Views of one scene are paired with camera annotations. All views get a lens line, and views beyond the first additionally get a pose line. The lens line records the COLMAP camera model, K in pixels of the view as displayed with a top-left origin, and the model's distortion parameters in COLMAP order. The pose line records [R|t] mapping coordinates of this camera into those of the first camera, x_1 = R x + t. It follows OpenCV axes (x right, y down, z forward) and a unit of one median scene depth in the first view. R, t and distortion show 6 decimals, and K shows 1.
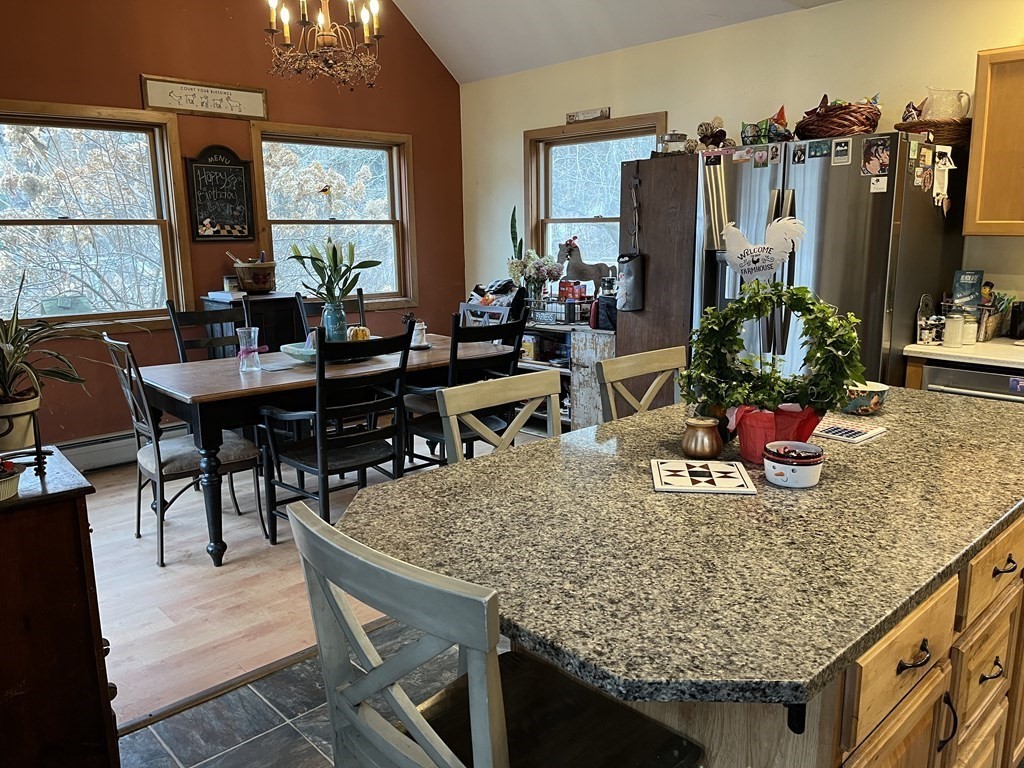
lens RADIAL K [[778.8, 0, 511.9], [0, 778.8, 396.3], [0, 0, 1]] dist [0.009414, -0.004119]
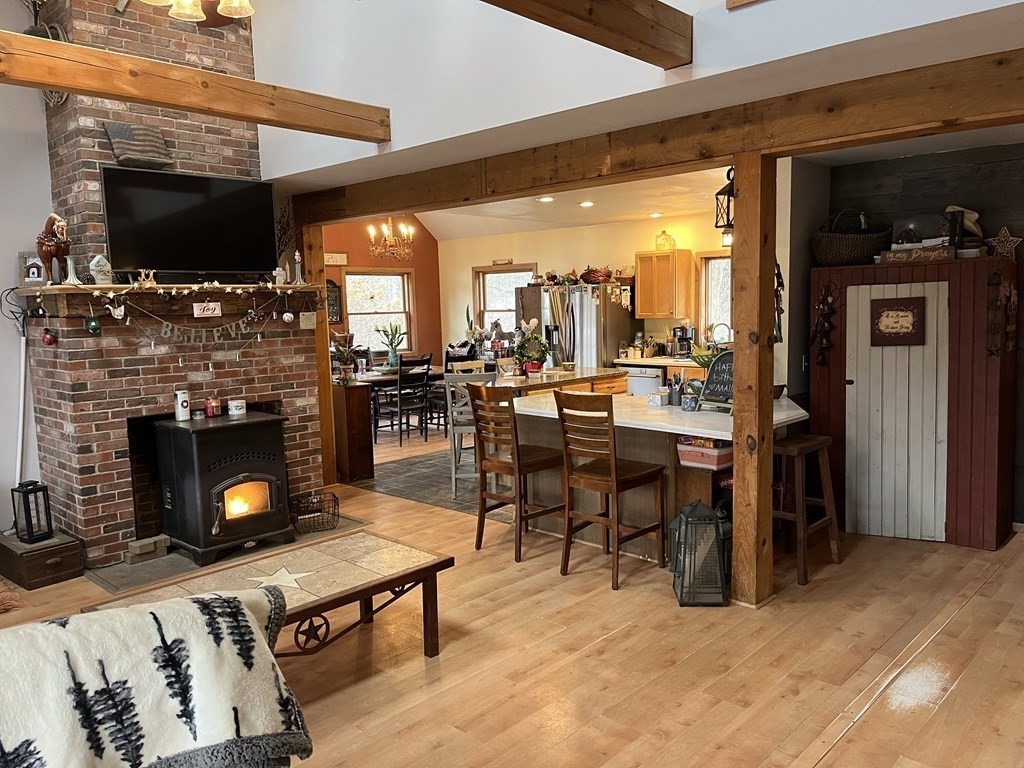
lens RADIAL K [[778.8, 0, 511.9], [0, 778.8, 396.3], [0, 0, 1]] dist [0.009414, -0.004119]
pose [[0.997851, -0.020749, 0.062155, -0.014799], [0.026352, 0.995527, -0.090732, 0.189840], [-0.059995, 0.092175, 0.993934, -1.049105]]
